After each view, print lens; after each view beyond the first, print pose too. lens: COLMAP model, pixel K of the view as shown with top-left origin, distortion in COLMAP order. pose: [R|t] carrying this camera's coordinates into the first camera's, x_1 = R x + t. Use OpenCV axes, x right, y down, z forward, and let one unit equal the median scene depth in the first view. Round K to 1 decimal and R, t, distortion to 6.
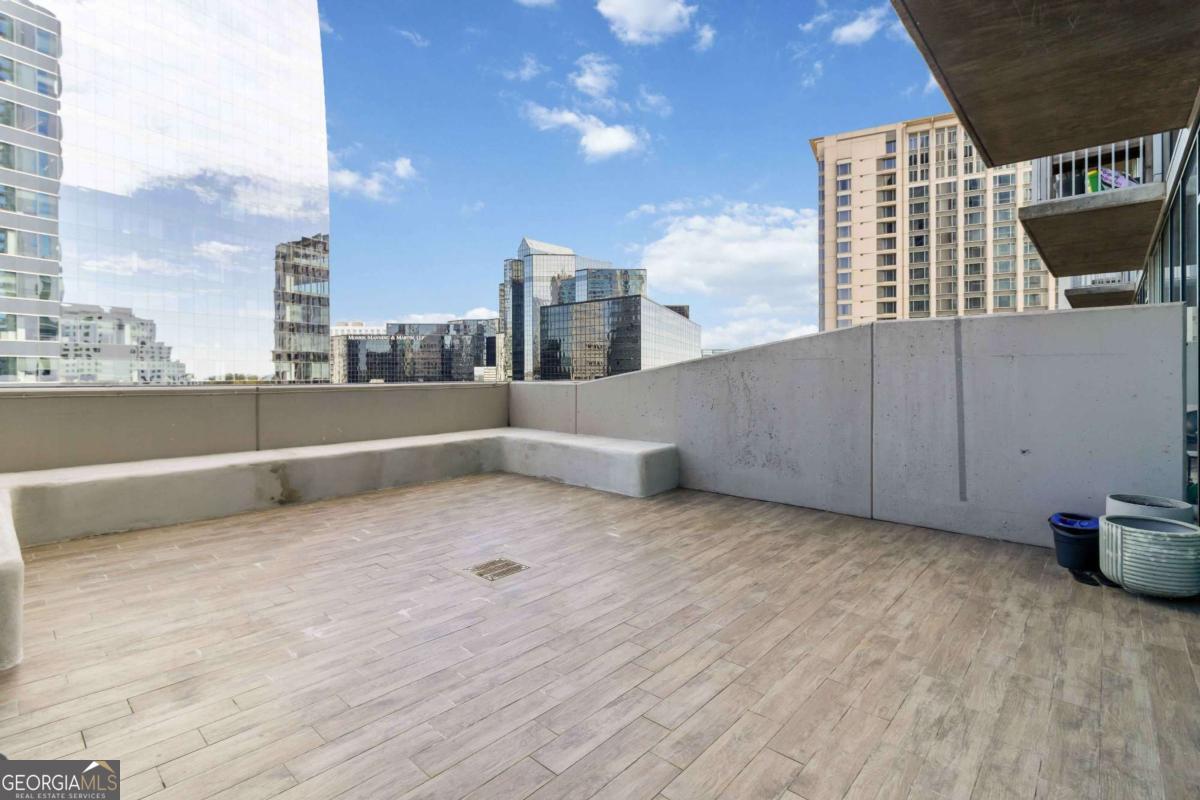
lens RADIAL K [[562.1, 0, 625.1], [0, 562.1, 381.8], [0, 0, 1]] dist [0.000056, 0.000934]
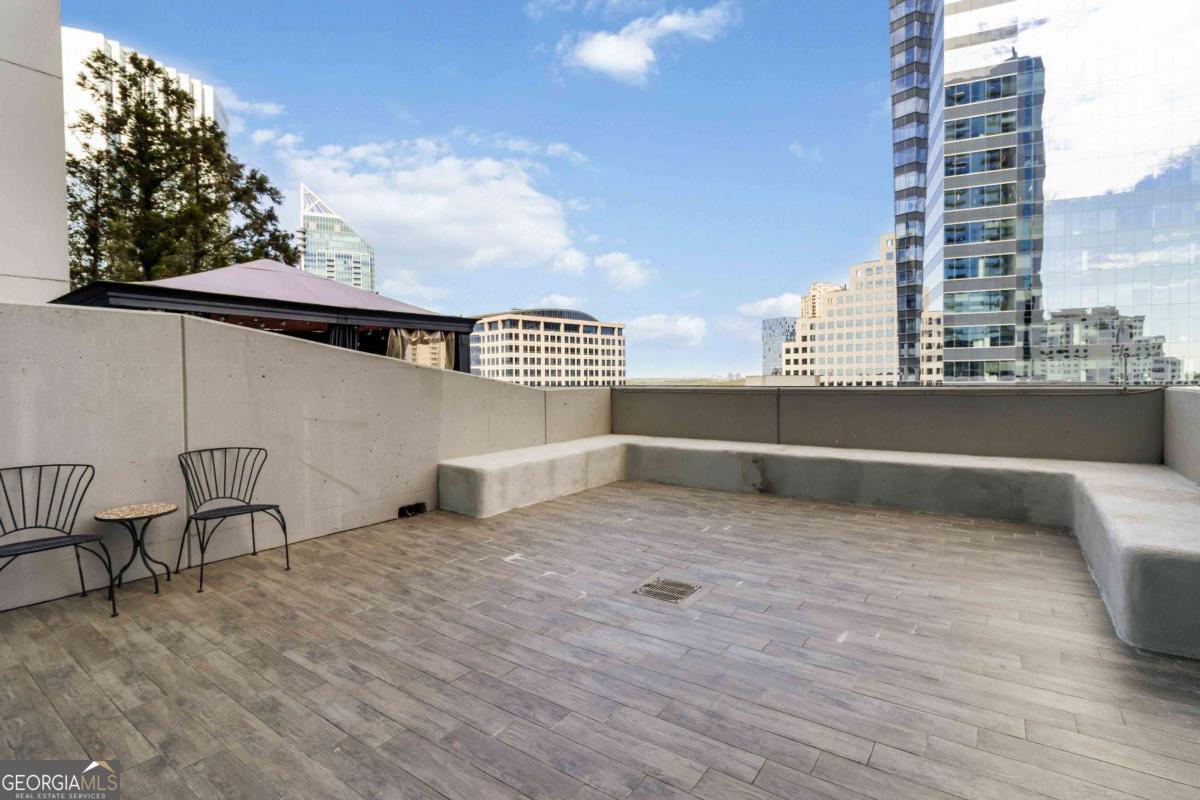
lens RADIAL K [[562.1, 0, 599.2], [0, 562.1, 400.7], [0, 0, 1]] dist [0.000056, 0.000934]
pose [[0.084792, 0.037994, -0.995674, 1.174858], [-0.004116, 0.999278, 0.037781, -0.016353], [0.996390, 0.000895, 0.084887, 1.442547]]
